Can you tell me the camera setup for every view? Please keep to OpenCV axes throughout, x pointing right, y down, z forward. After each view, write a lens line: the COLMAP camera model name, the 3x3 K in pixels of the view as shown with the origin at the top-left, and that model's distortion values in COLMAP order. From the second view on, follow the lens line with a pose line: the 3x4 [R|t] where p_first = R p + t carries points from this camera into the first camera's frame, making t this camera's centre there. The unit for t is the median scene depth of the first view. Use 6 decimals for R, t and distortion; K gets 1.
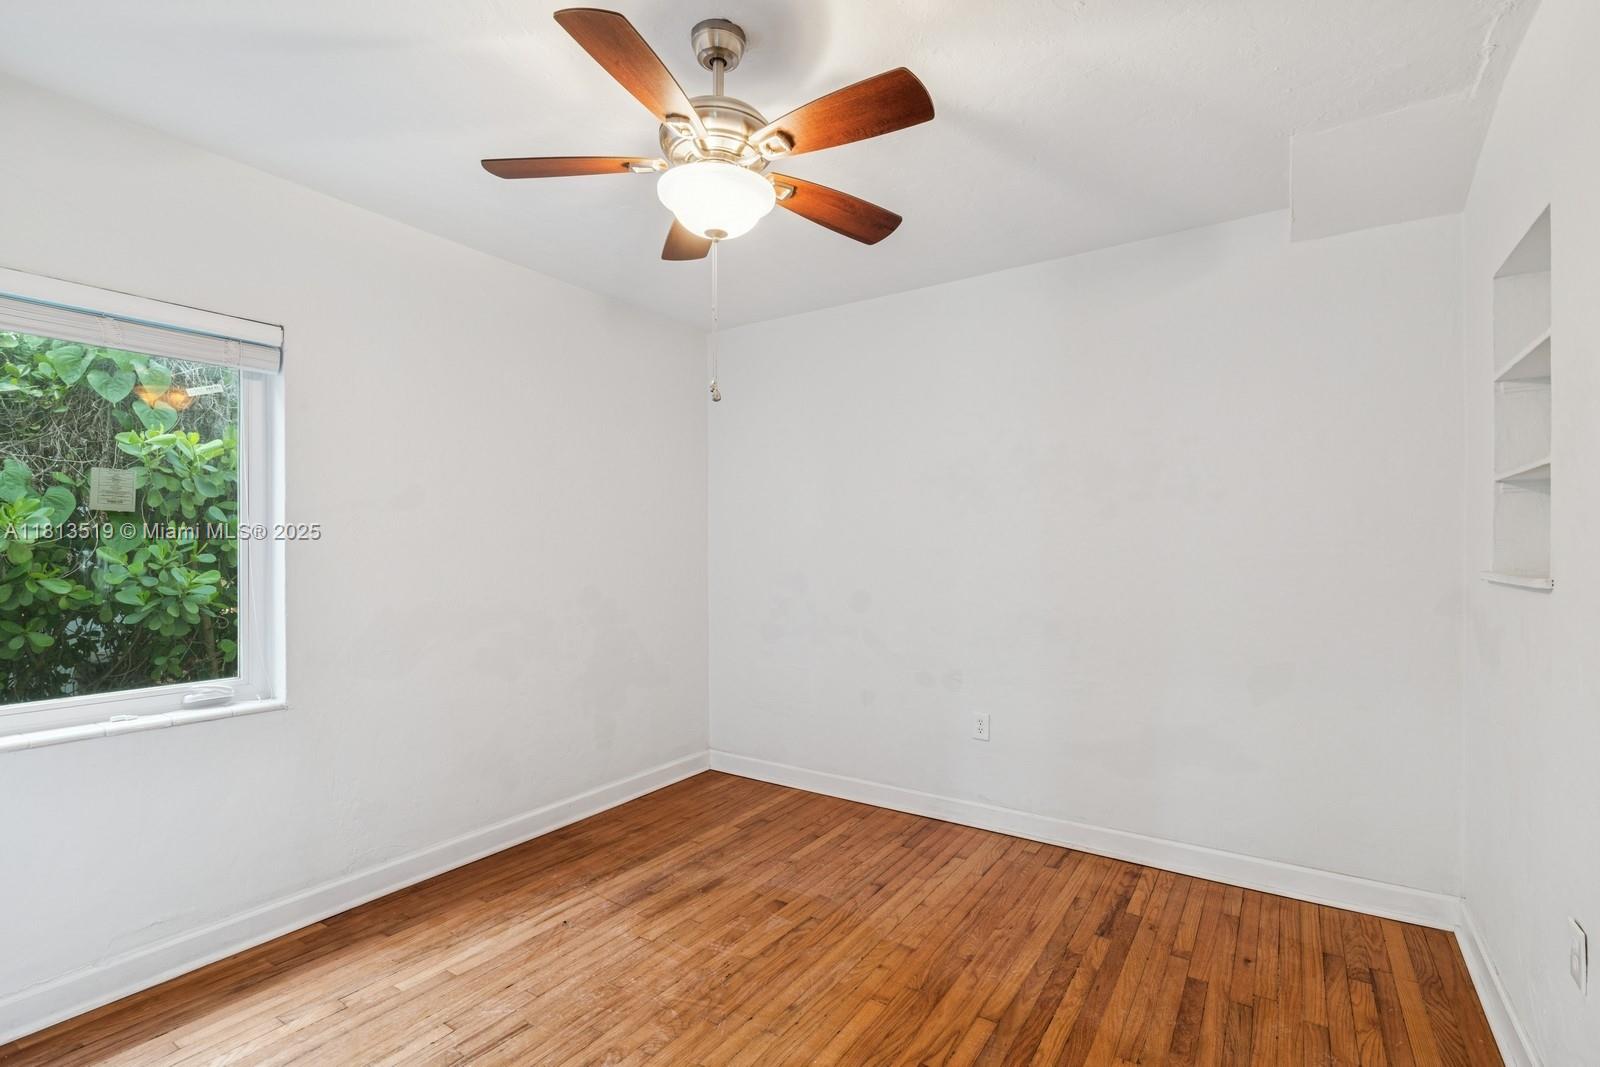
lens RADIAL K [[737.0, 0, 806.5], [0, 737.0, 534.2], [0, 0, 1]] dist [0.001271, -0.000230]
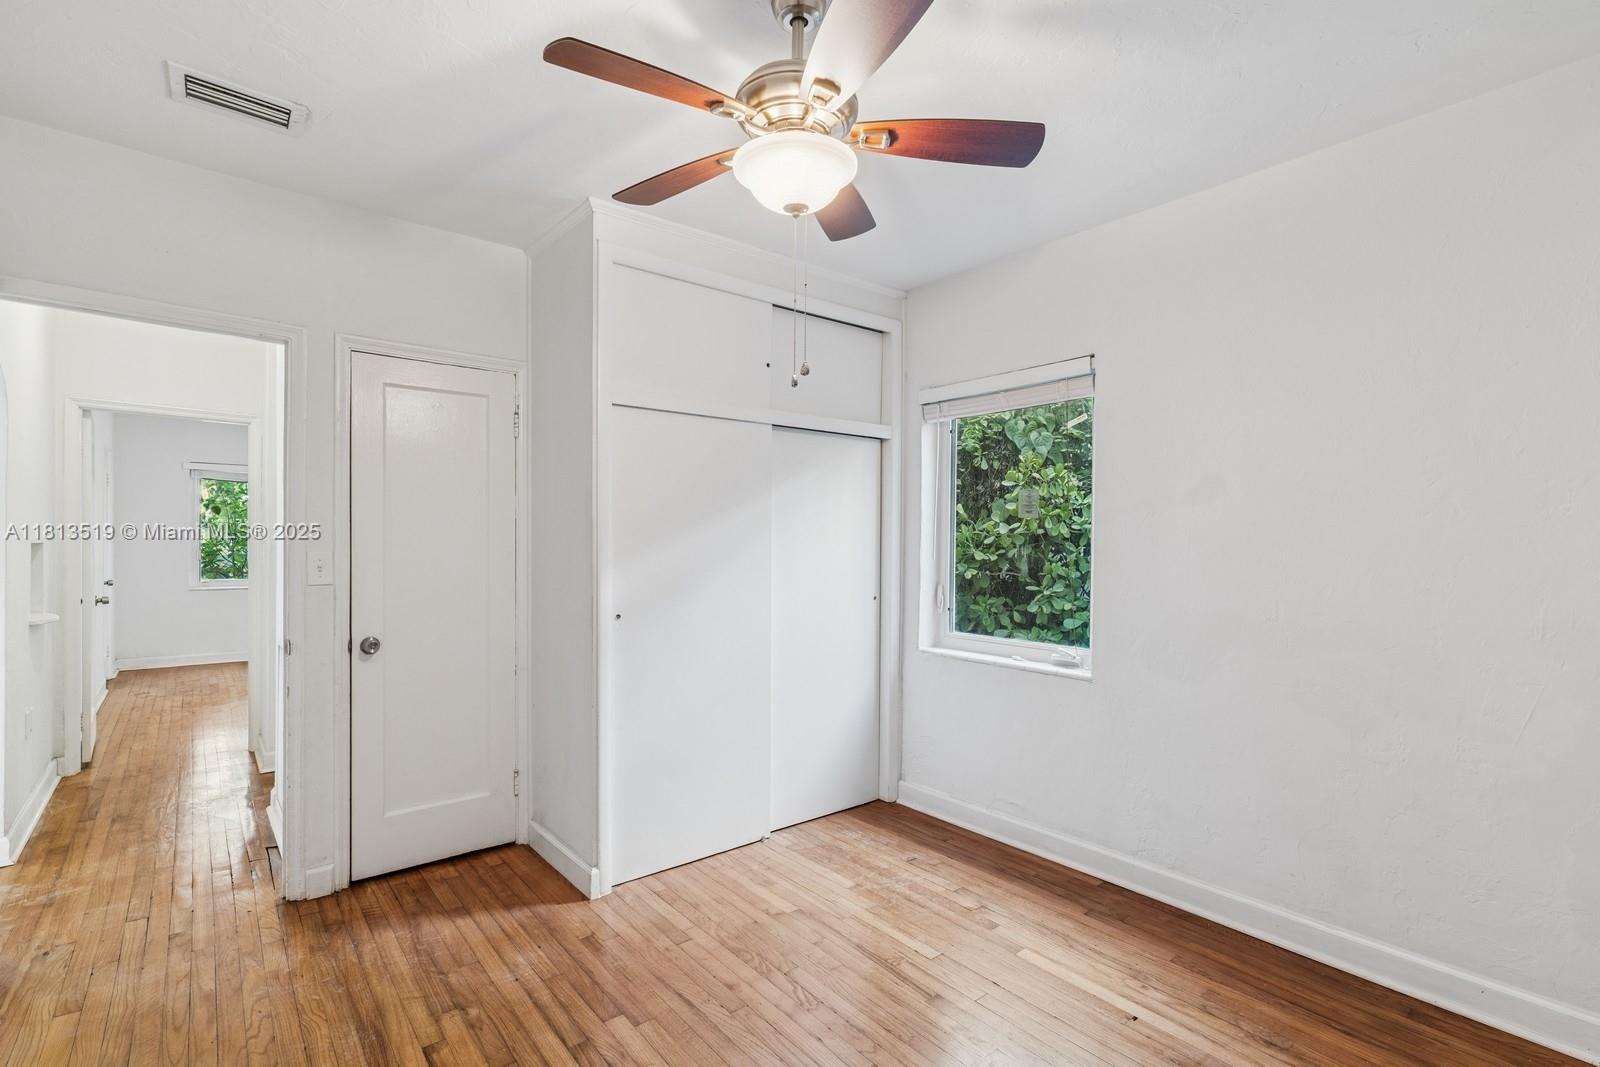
lens RADIAL K [[737.0, 0, 806.5], [0, 737.0, 534.2], [0, 0, 1]] dist [0.001271, -0.000230]
pose [[-0.285746, -0.009235, -0.958261, 0.549460], [0.005996, 0.999917, -0.011424, 0.013204], [0.958287, -0.009010, -0.285667, 0.911118]]
